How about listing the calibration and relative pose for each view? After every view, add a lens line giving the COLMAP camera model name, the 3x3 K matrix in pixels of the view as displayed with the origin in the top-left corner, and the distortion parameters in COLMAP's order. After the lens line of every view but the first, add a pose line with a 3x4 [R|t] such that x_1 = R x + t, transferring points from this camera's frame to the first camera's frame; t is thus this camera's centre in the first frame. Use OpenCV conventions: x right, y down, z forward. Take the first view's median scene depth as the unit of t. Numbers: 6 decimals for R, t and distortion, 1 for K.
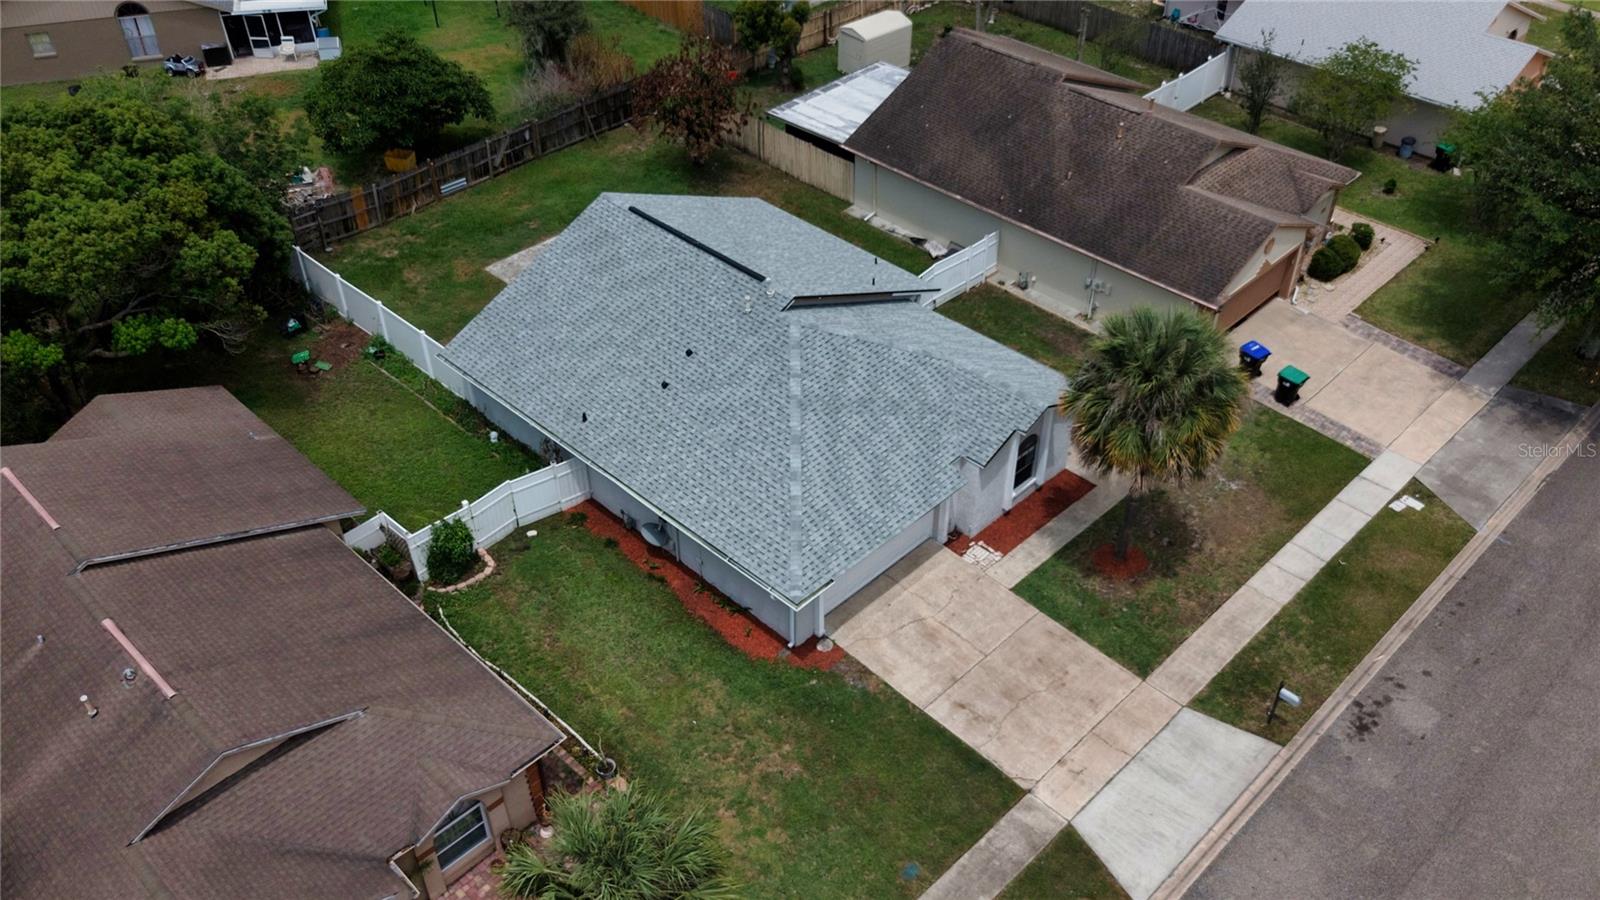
lens RADIAL K [[1341.4, 0, 800.0], [0, 1341.4, 450.0], [0, 0, 1]] dist [0.008563, 0.000707]
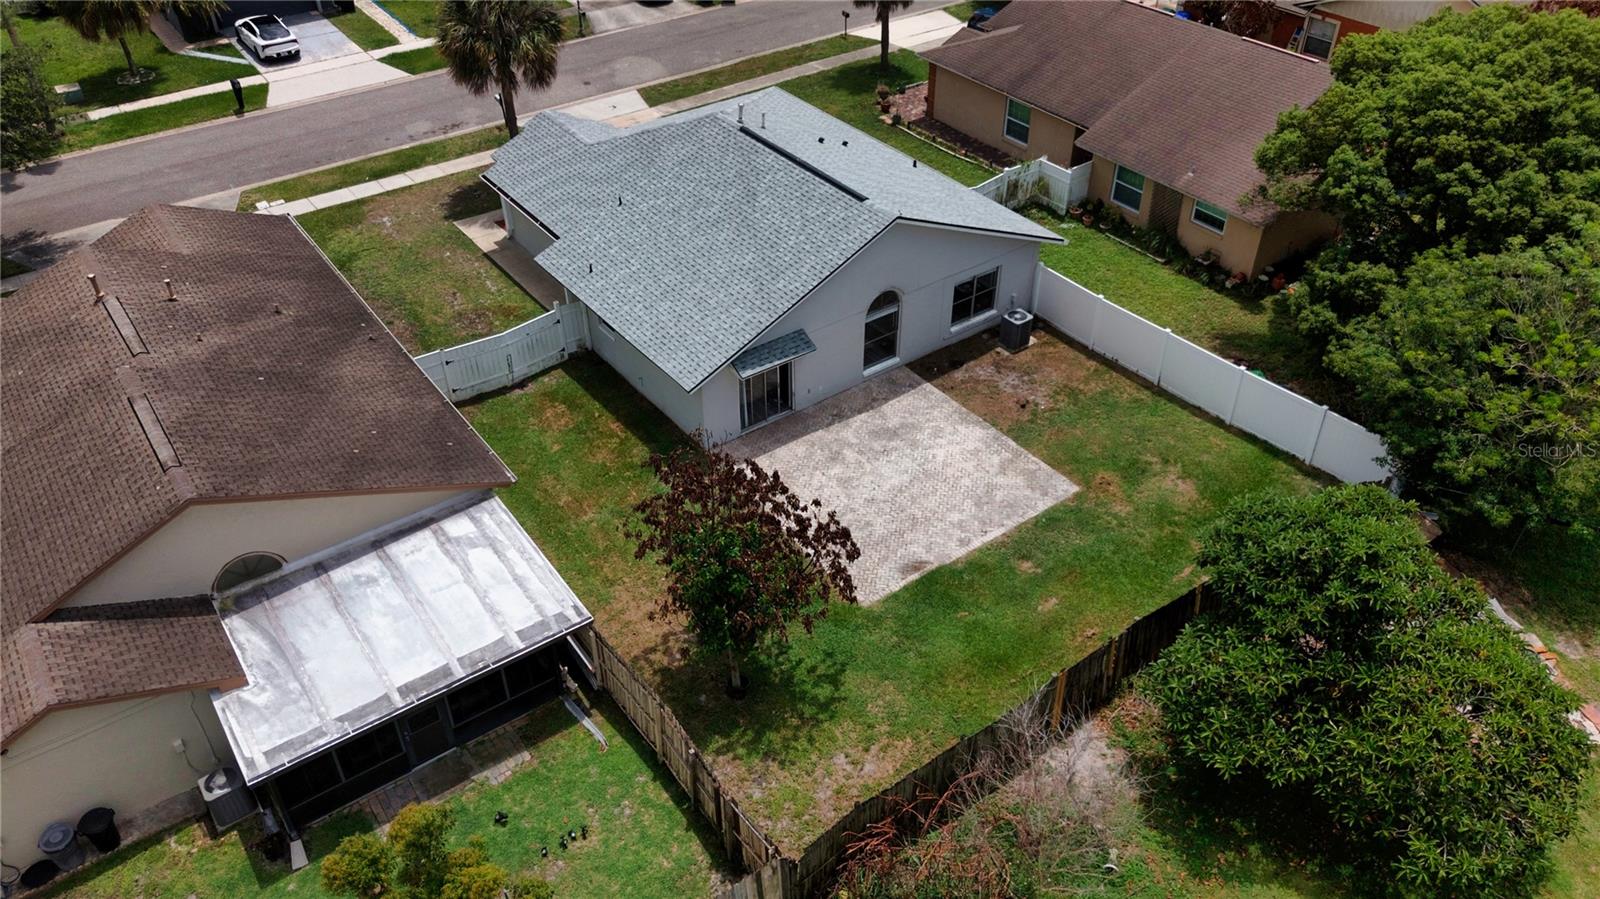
lens RADIAL K [[1201.9, 0, 765.5], [0, 1201.9, 446.9], [0, 0, 1]] dist [0.045943, -0.029343]
pose [[-0.982413, -0.104274, 0.154889, -0.227267], [0.127881, 0.228688, 0.965064, -1.036465], [-0.136052, 0.967899, -0.211332, 1.529897]]
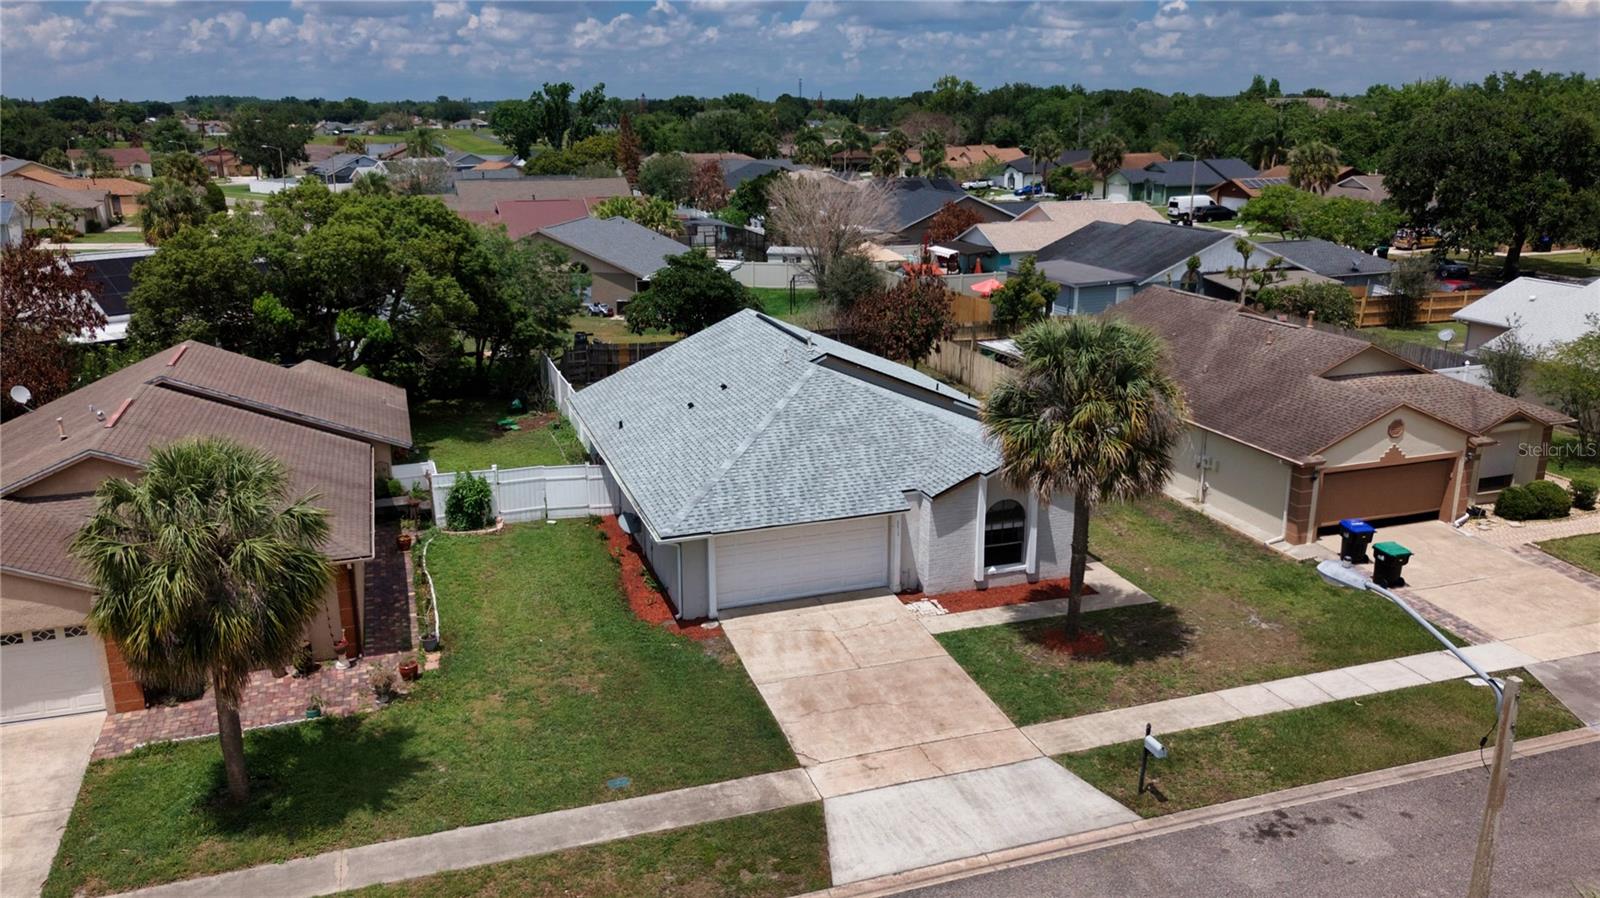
lens RADIAL K [[1173.5, 0, 800.0], [0, 1173.5, 449.0], [0, 0, 1]] dist [0.014027, -0.008807]
pose [[0.893567, 0.124881, -0.431210, 0.404941], [-0.282972, 0.902367, -0.325055, 0.275140], [0.348517, 0.412479, 0.841664, 0.255260]]
